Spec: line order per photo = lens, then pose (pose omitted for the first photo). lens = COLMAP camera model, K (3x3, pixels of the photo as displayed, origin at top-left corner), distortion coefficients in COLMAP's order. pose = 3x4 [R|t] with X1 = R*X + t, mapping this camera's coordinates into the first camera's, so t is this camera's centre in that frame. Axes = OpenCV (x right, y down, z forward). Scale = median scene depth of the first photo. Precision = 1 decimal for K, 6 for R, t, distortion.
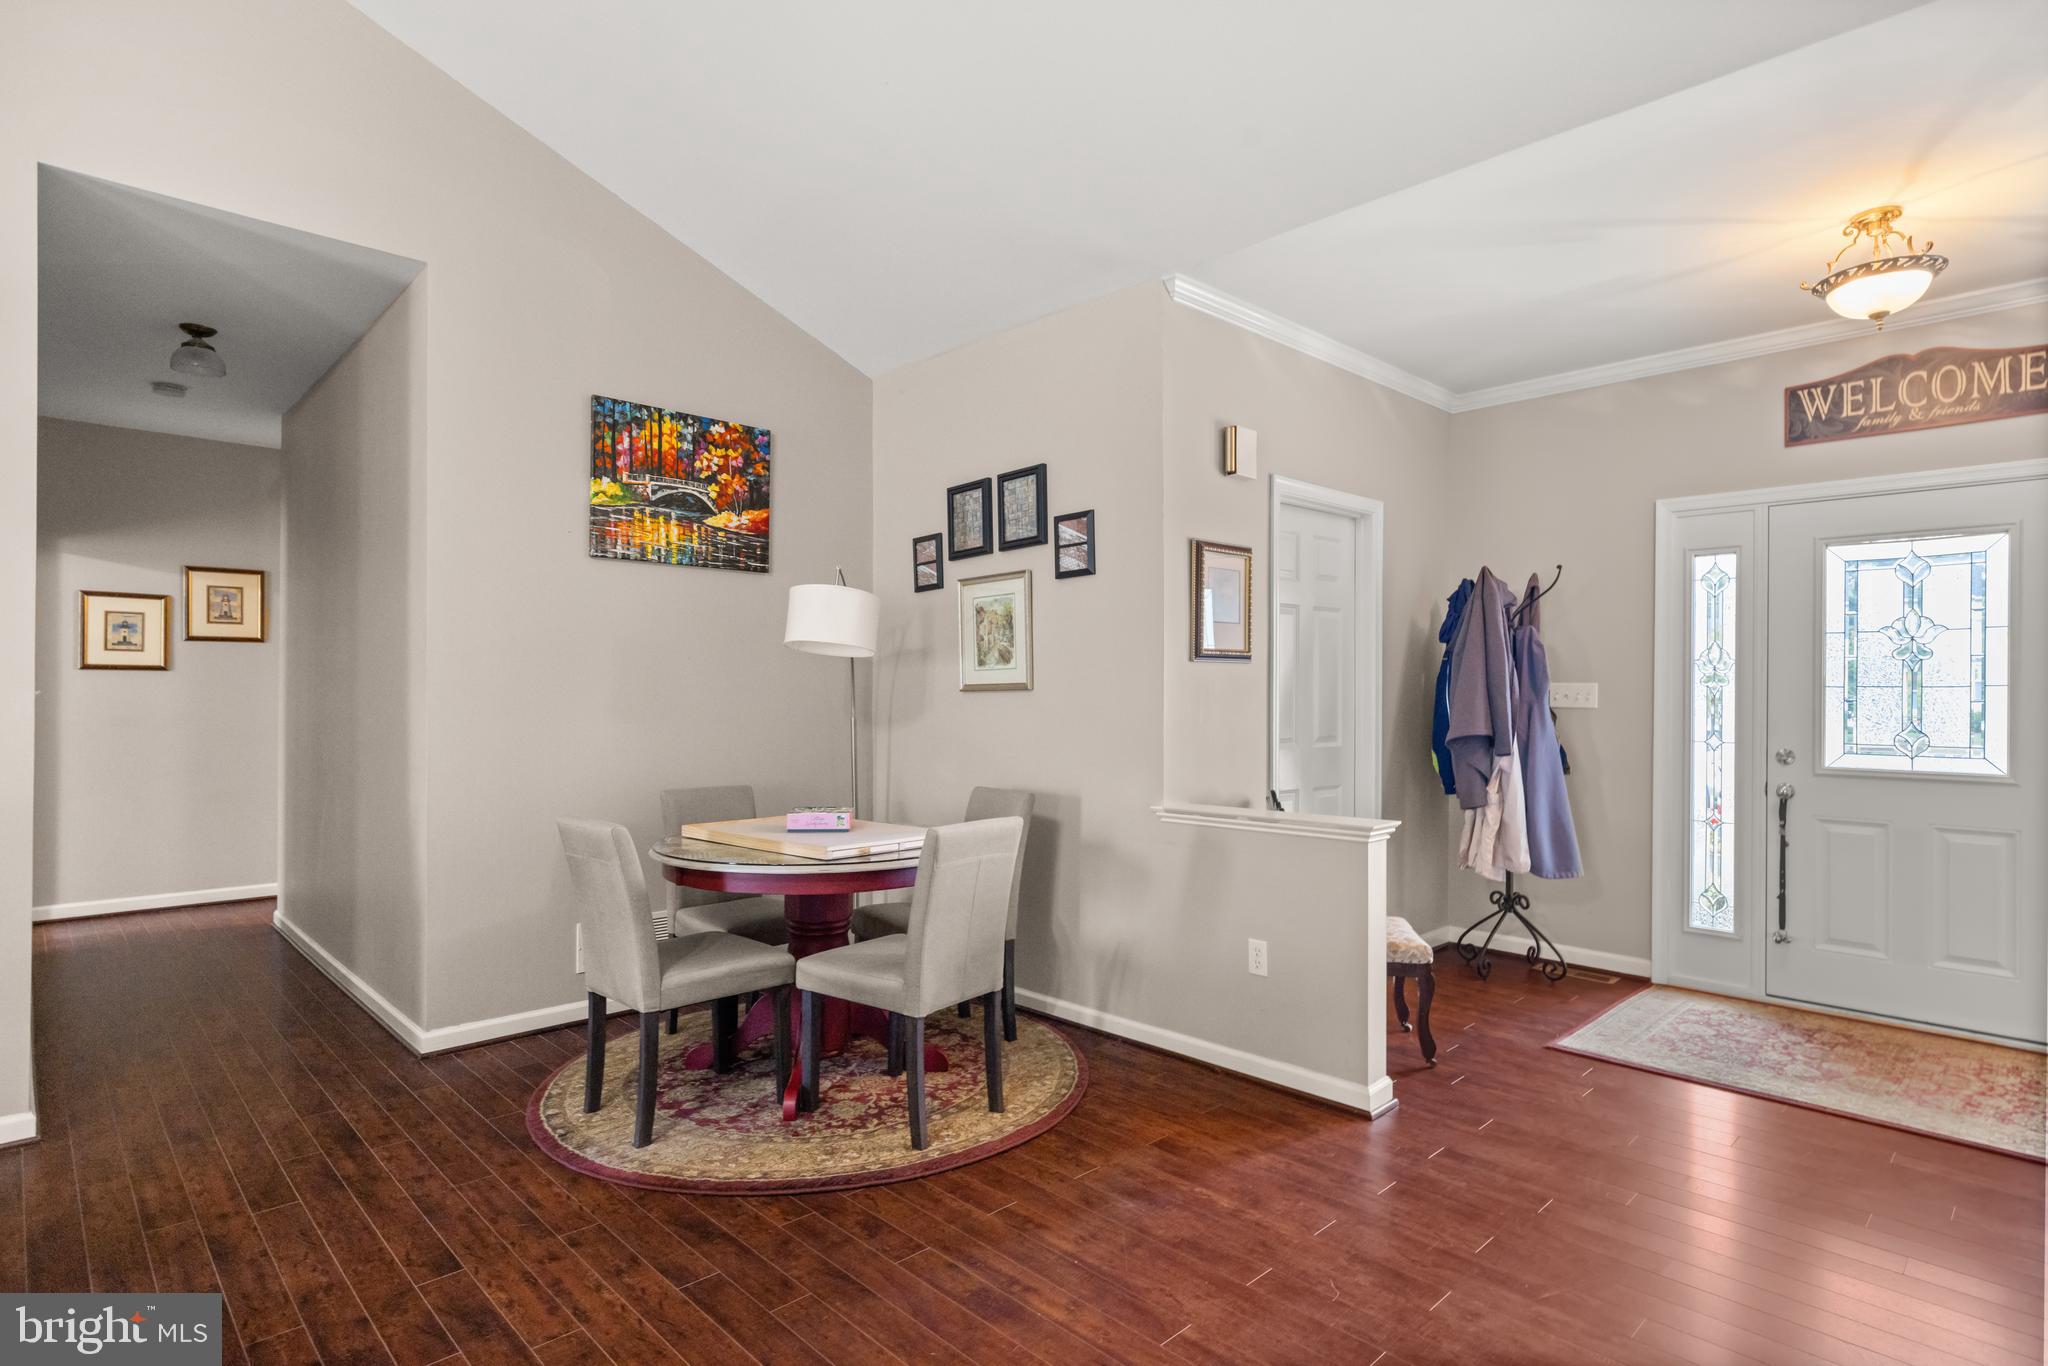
lens RADIAL K [[1046.6, 0, 1020.4], [0, 1046.6, 692.2], [0, 0, 1]] dist [-0.003178, 0.001202]
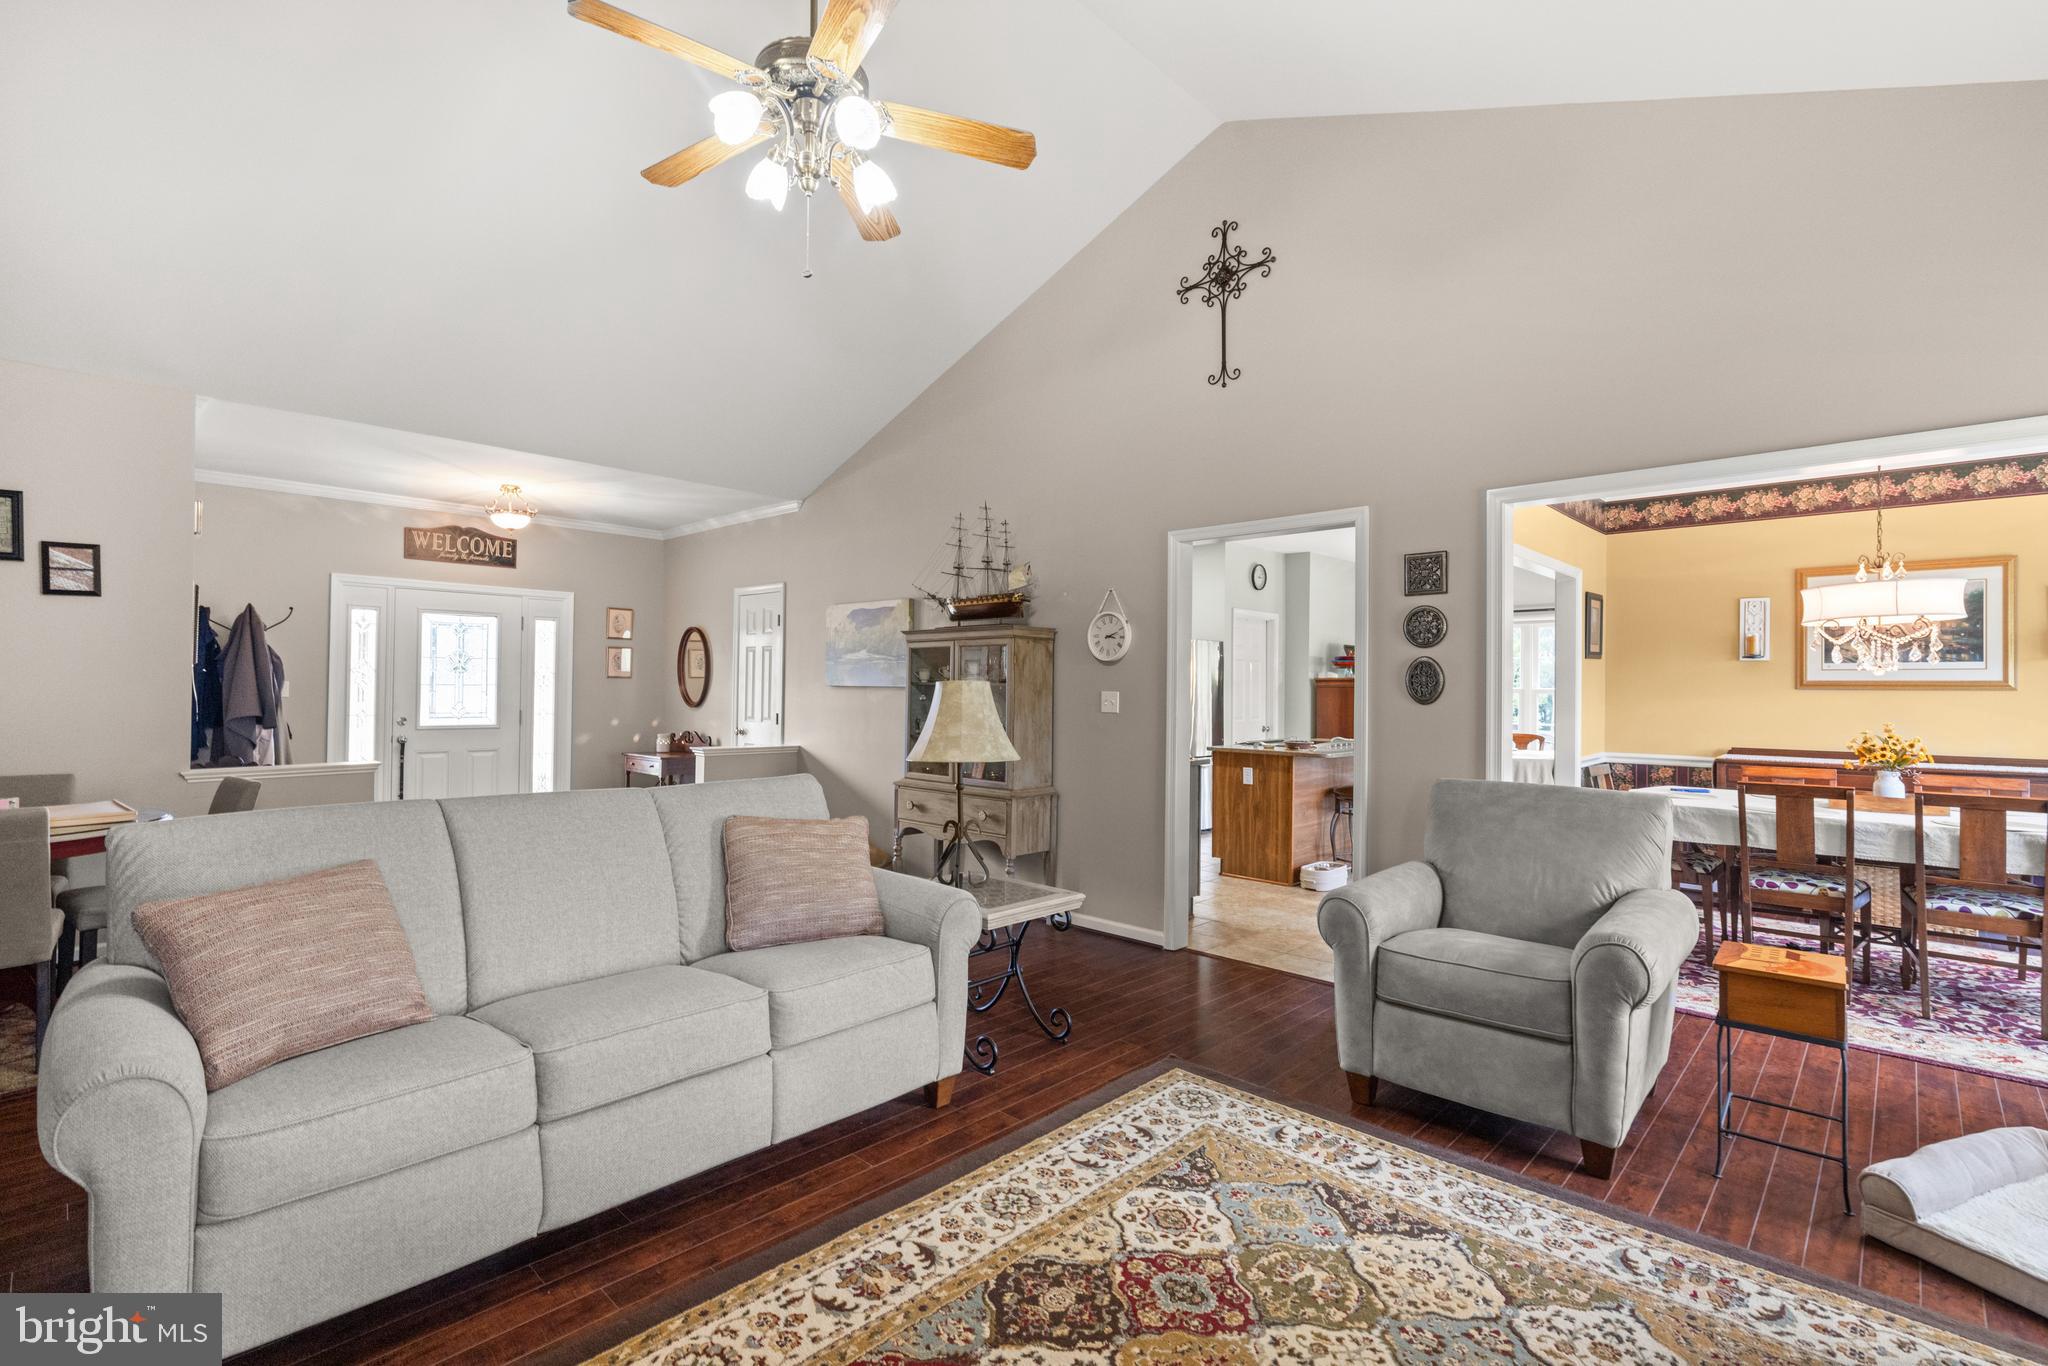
lens RADIAL K [[929.3, 0, 1021.3], [0, 929.3, 680.1], [0, 0, 1]] dist [0.000032, -0.000032]
pose [[-0.041995, 0.002716, 0.999114, -1.001805], [-0.008336, 0.999961, -0.003069, -0.016584], [-0.999083, -0.008457, -0.041971, -0.050928]]
